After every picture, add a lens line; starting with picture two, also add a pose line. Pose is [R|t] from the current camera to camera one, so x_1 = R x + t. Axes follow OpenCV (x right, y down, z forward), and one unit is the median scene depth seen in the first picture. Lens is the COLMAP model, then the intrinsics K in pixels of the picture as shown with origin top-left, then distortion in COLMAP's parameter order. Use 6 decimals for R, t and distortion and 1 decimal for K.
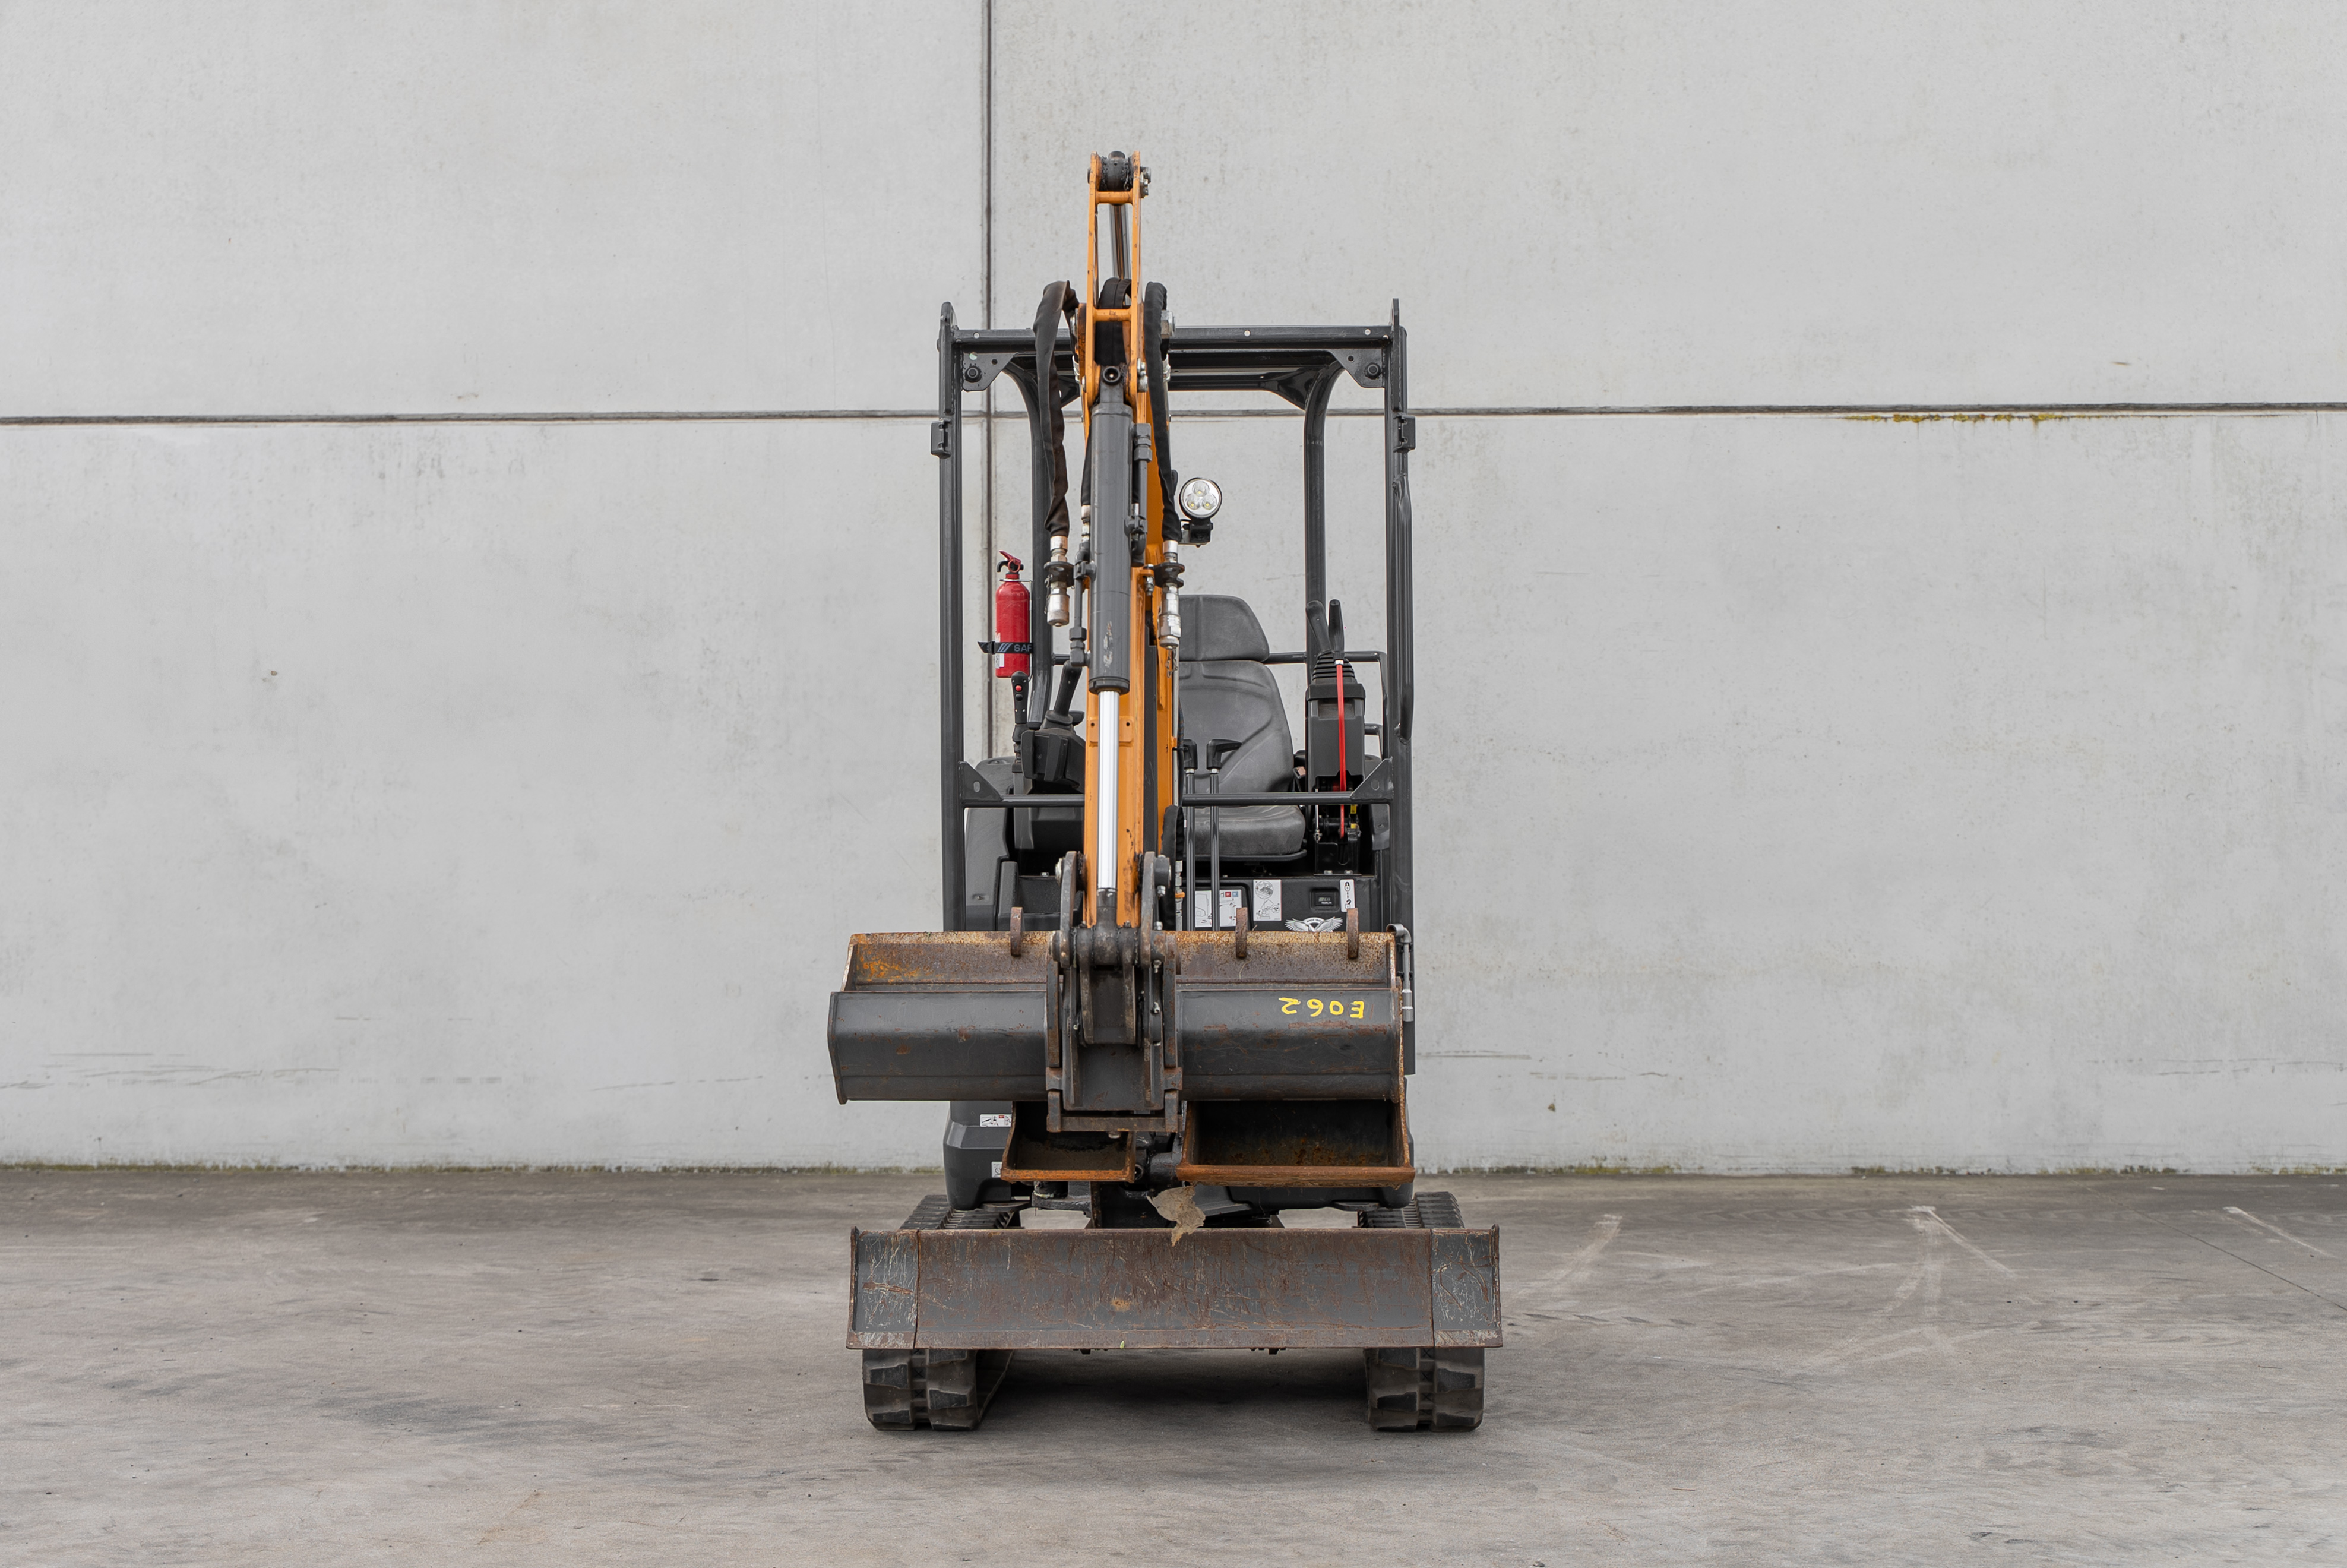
lens RADIAL K [[3683.9, 0, 1067.2], [0, 3683.9, 727.5], [0, 0, 1]] dist [-0.006100, 0.000000]
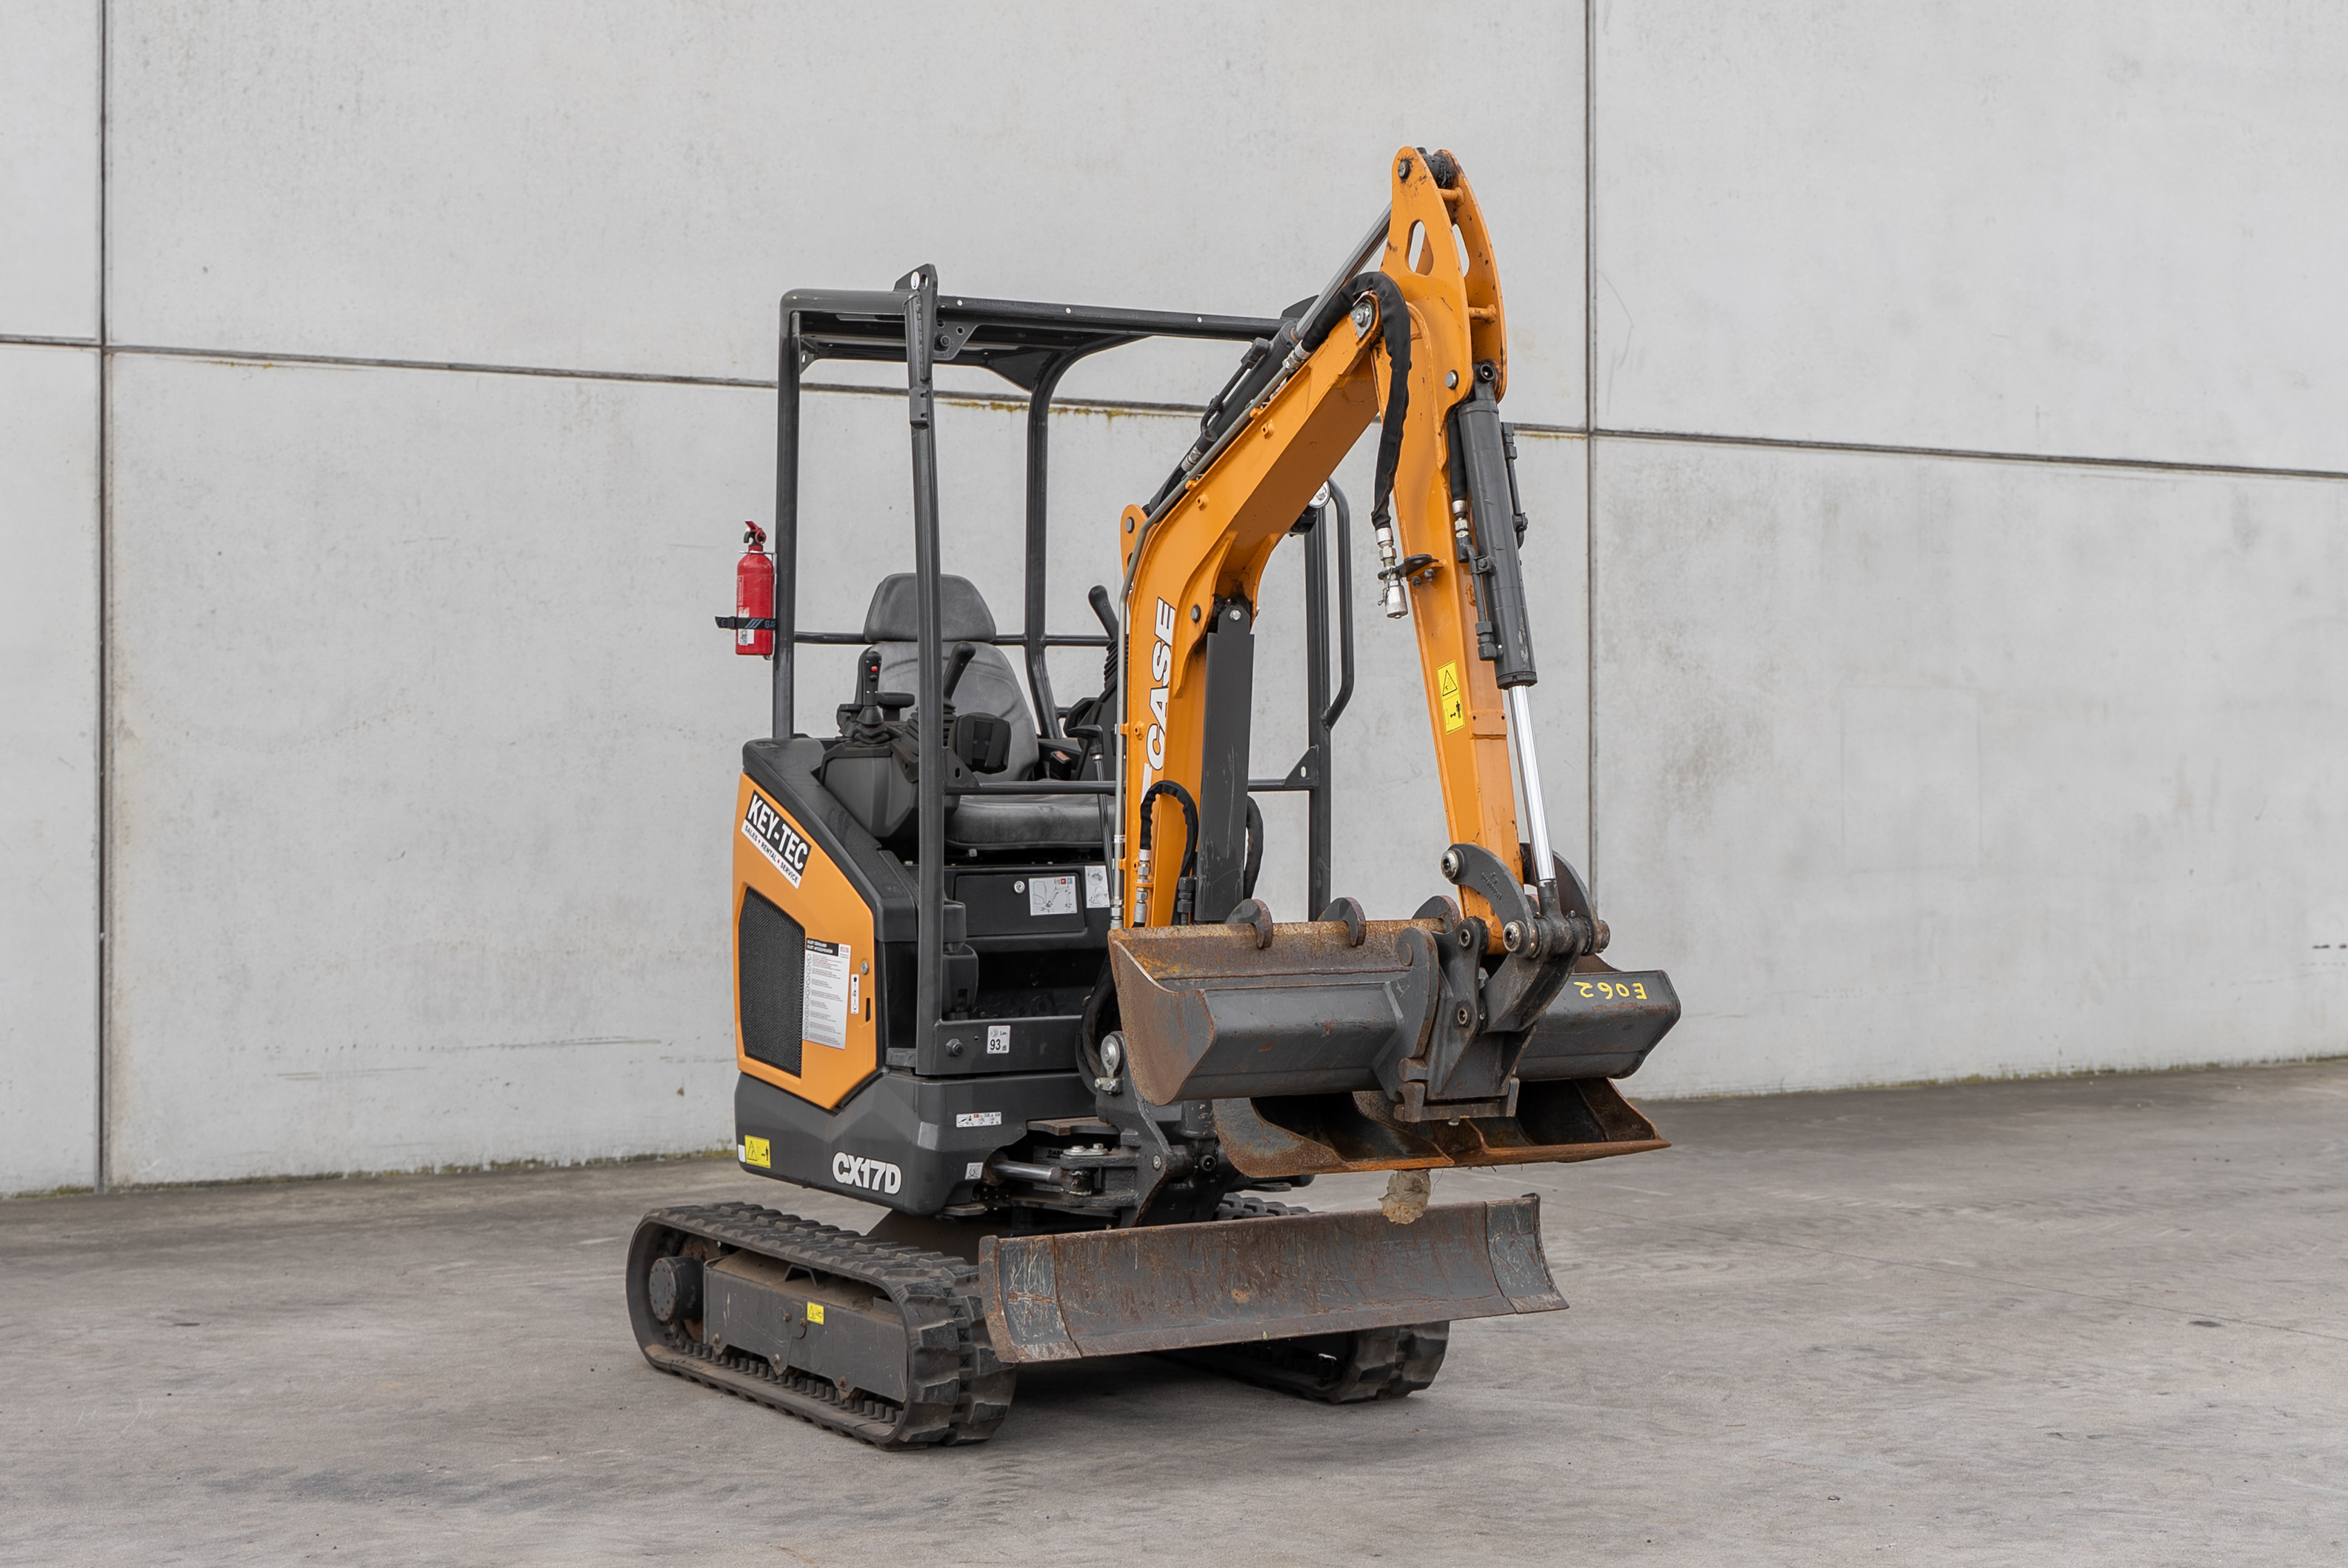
lens RADIAL K [[3807.2, 0, 1154.9], [0, 3807.2, 713.4], [0, 0, 1]] dist [-0.004125, 0.000000]
pose [[0.834227, 0.009596, 0.551338, -0.361487], [-0.013280, 0.999908, 0.002690, -0.001992], [-0.551262, -0.009566, 0.834278, 0.098718]]
